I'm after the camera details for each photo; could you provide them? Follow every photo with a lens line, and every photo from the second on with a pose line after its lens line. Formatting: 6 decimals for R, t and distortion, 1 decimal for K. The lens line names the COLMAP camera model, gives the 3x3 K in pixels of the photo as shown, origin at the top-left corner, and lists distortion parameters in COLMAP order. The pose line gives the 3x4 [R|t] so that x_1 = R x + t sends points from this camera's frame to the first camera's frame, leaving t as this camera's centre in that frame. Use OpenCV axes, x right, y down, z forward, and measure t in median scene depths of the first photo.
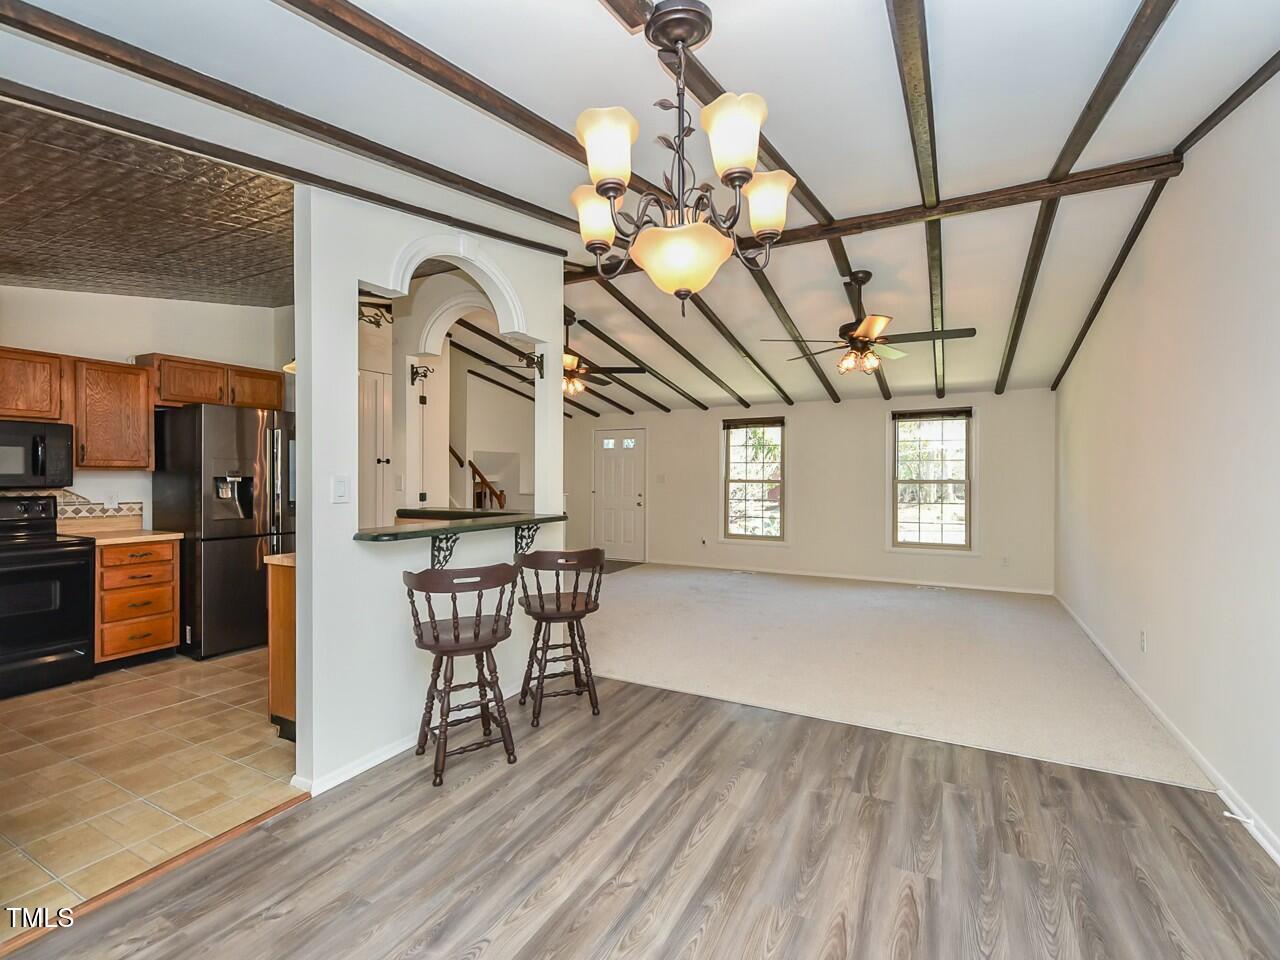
lens RADIAL K [[581.8, 0, 640.5], [0, 581.8, 482.9], [0, 0, 1]] dist [0.010768, -0.004079]
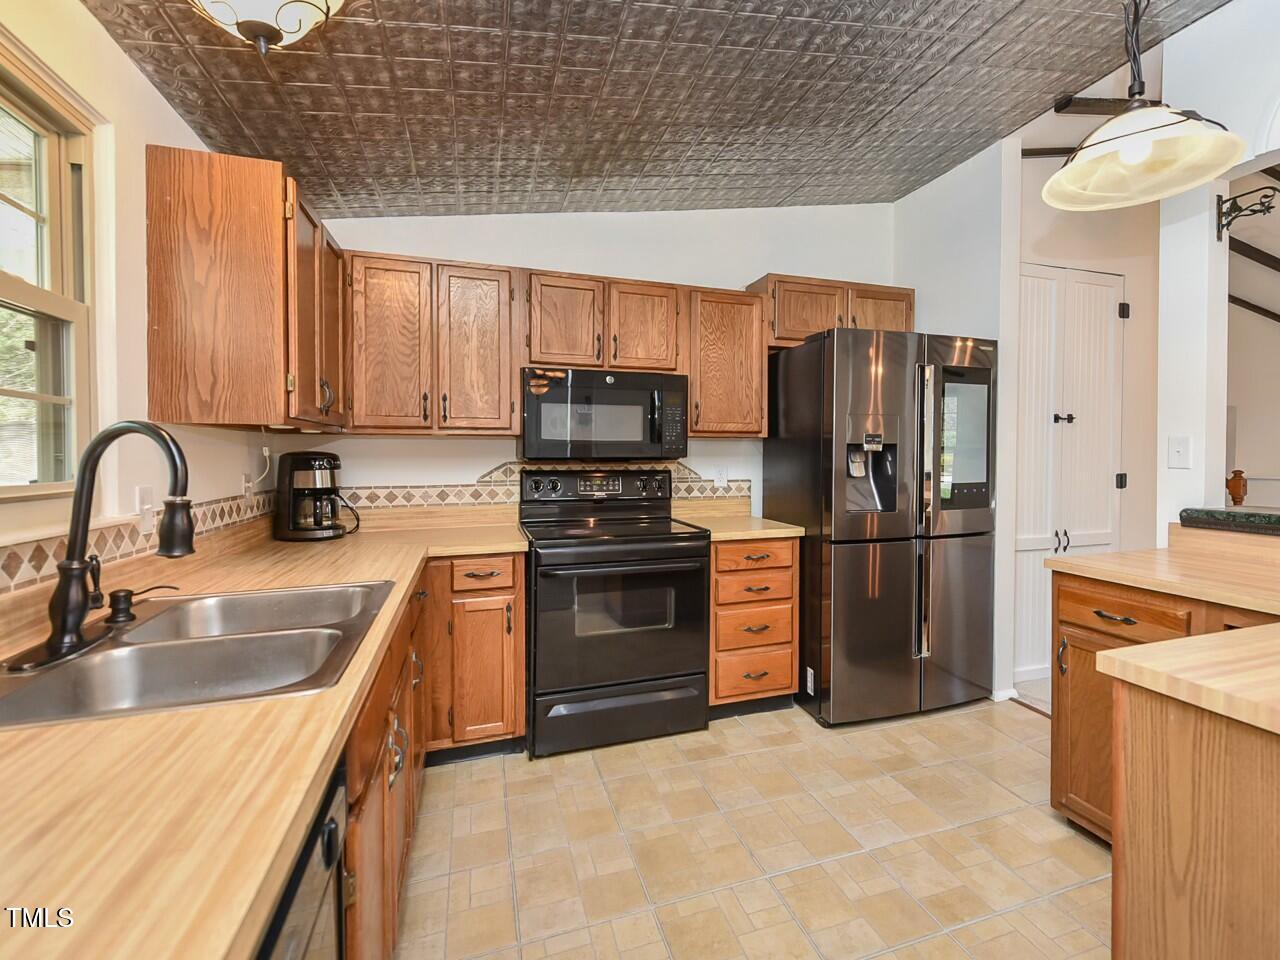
lens RADIAL K [[581.8, 0, 686.9], [0, 581.8, 463.0], [0, 0, 1]] dist [0.010768, -0.004079]
pose [[0.730580, 0.007661, -0.682784, -0.457020], [-0.006493, 0.999970, 0.004273, 0.009678], [0.682796, 0.001312, 0.730607, 0.451467]]
